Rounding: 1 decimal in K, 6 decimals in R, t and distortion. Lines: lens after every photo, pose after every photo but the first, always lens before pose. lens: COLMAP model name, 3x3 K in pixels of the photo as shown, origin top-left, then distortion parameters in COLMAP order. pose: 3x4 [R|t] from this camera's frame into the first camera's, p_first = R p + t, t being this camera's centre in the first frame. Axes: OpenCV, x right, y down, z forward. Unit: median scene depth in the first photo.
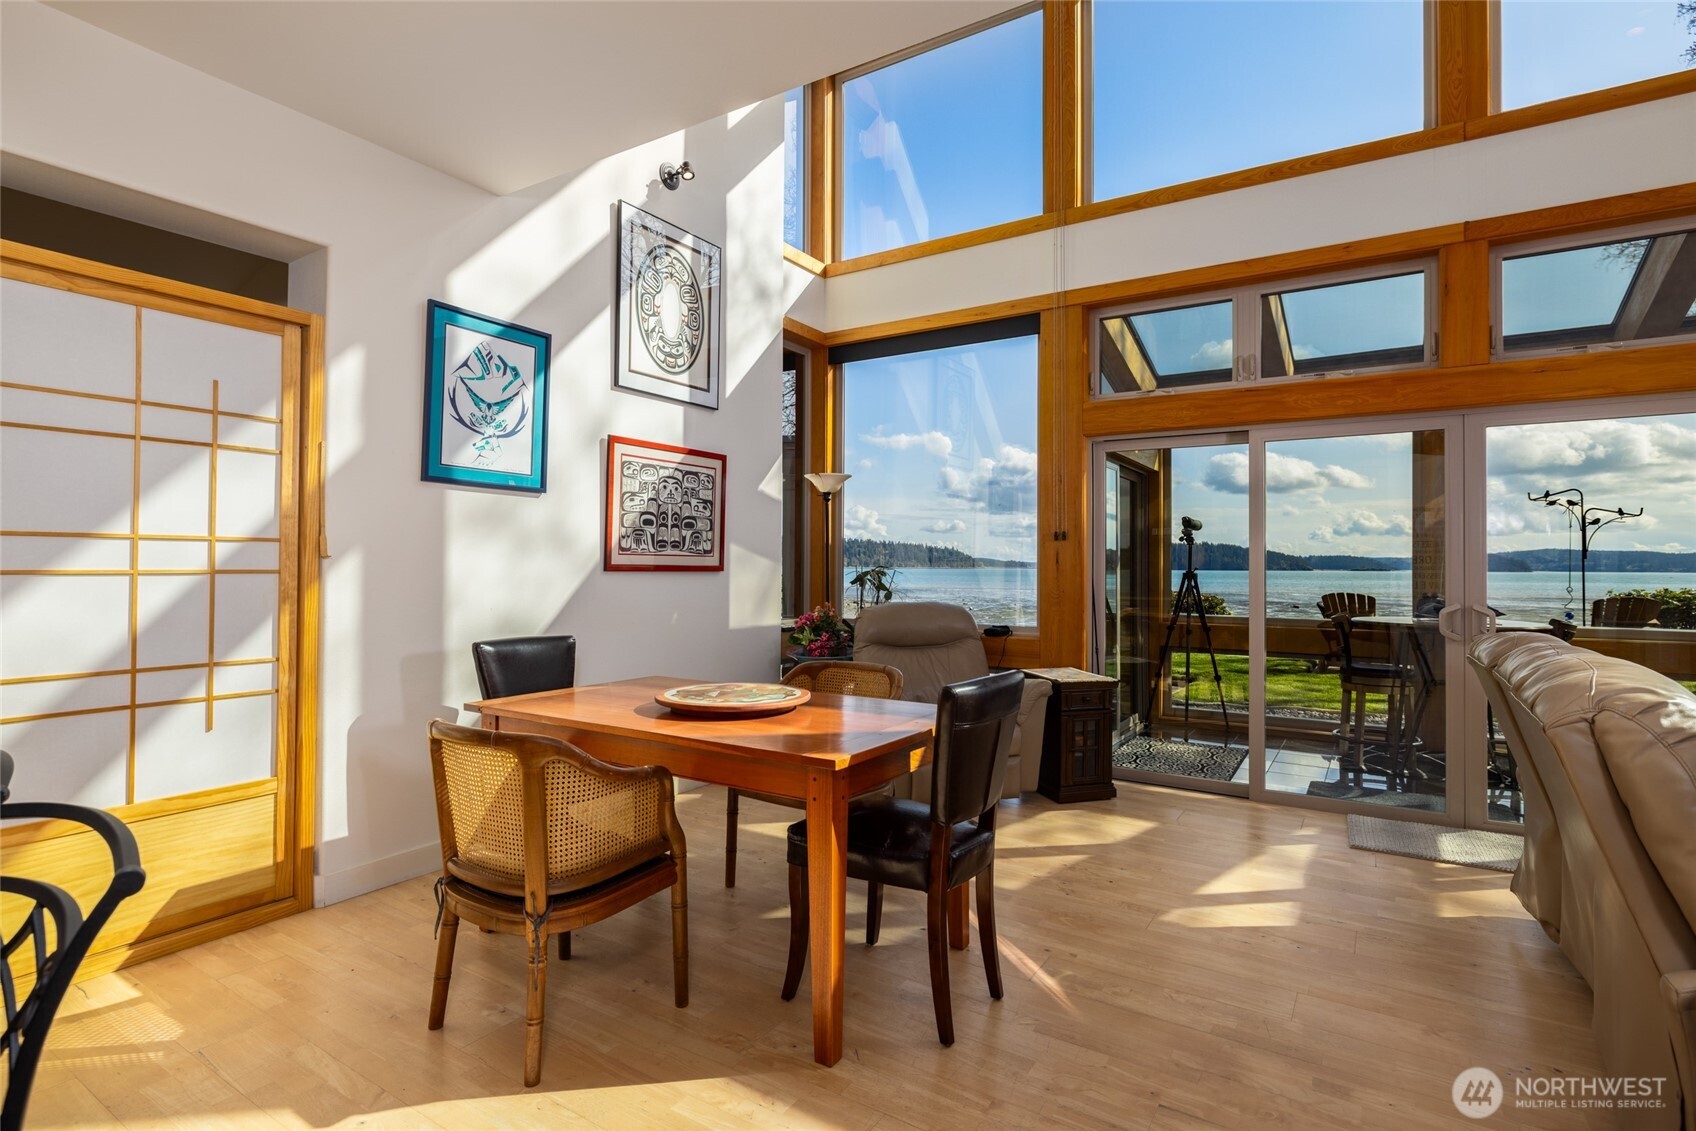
lens RADIAL K [[848.2, 0, 845.8], [0, 848.2, 553.0], [0, 0, 1]] dist [-0.001005, -0.000733]
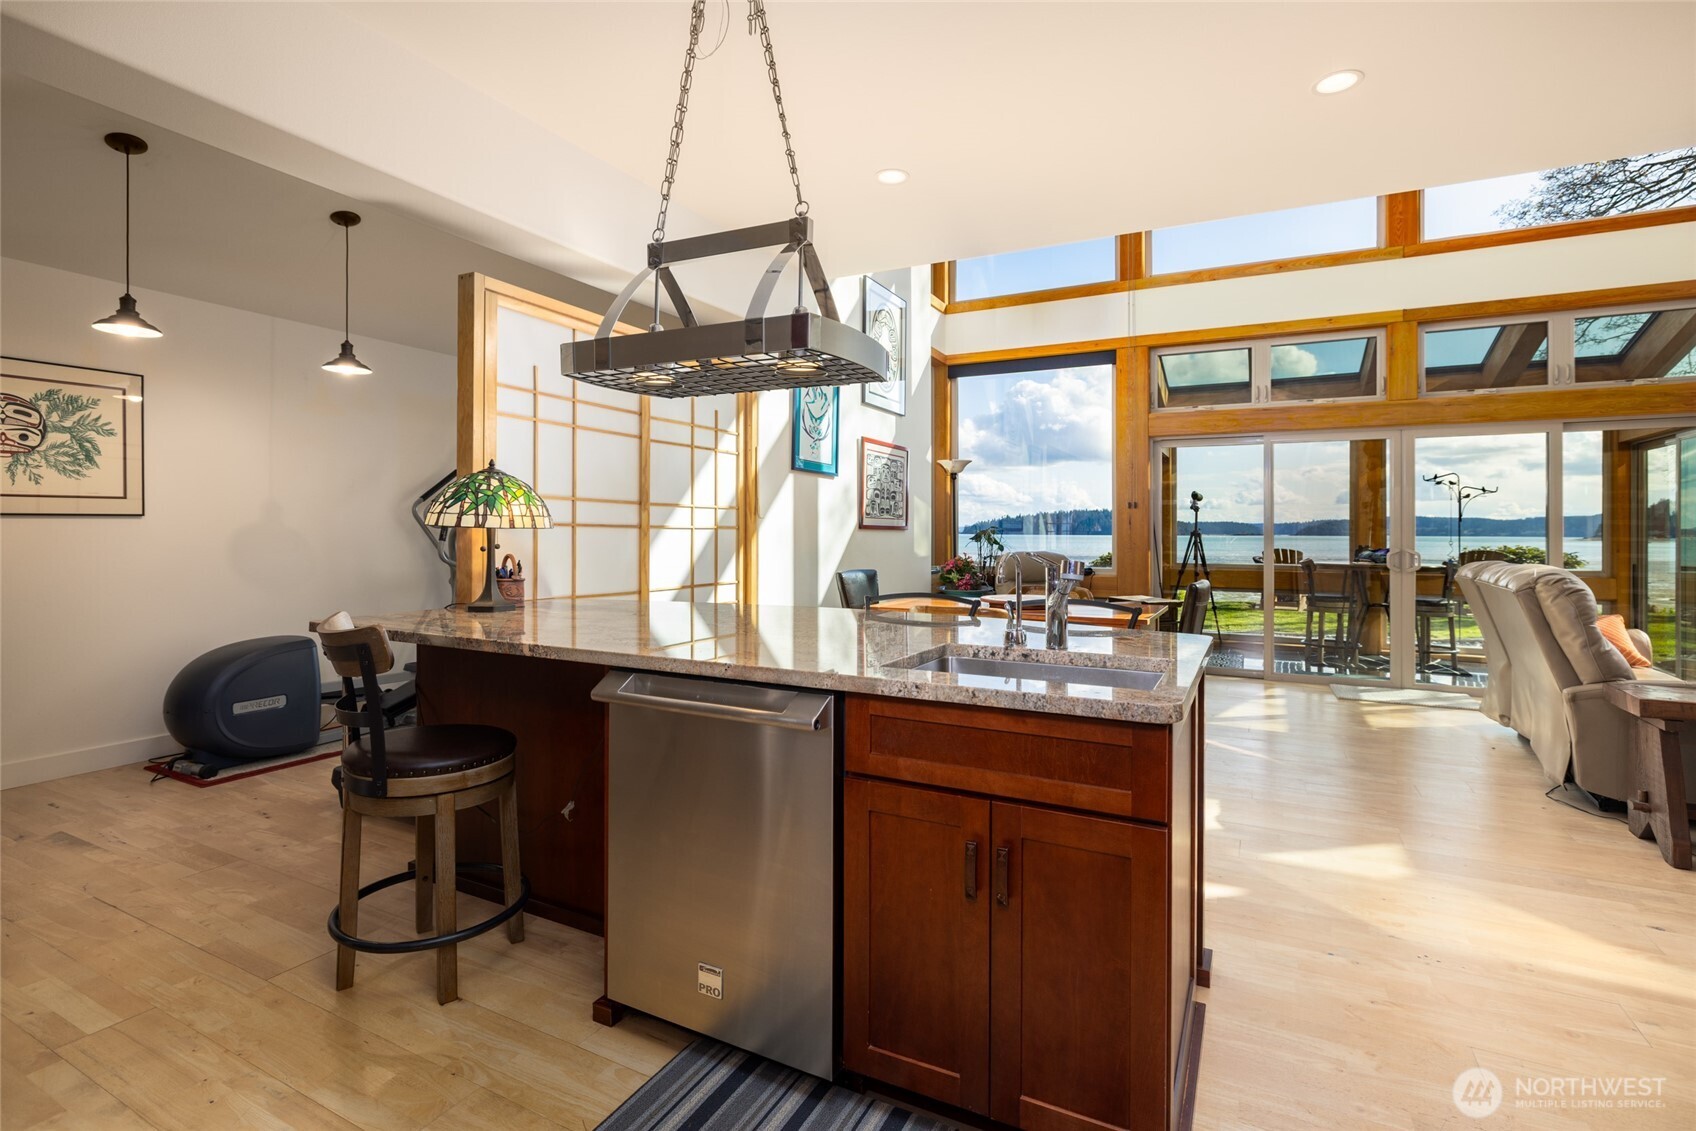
lens RADIAL K [[815.8, 0, 851.1], [0, 815.8, 527.9], [0, 0, 1]] dist [-0.000838, 0.000130]
pose [[0.994711, -0.001155, 0.102708, -0.385467], [0.000113, 0.999948, 0.010152, 0.004246], [-0.102715, -0.010087, 0.994660, -0.352843]]
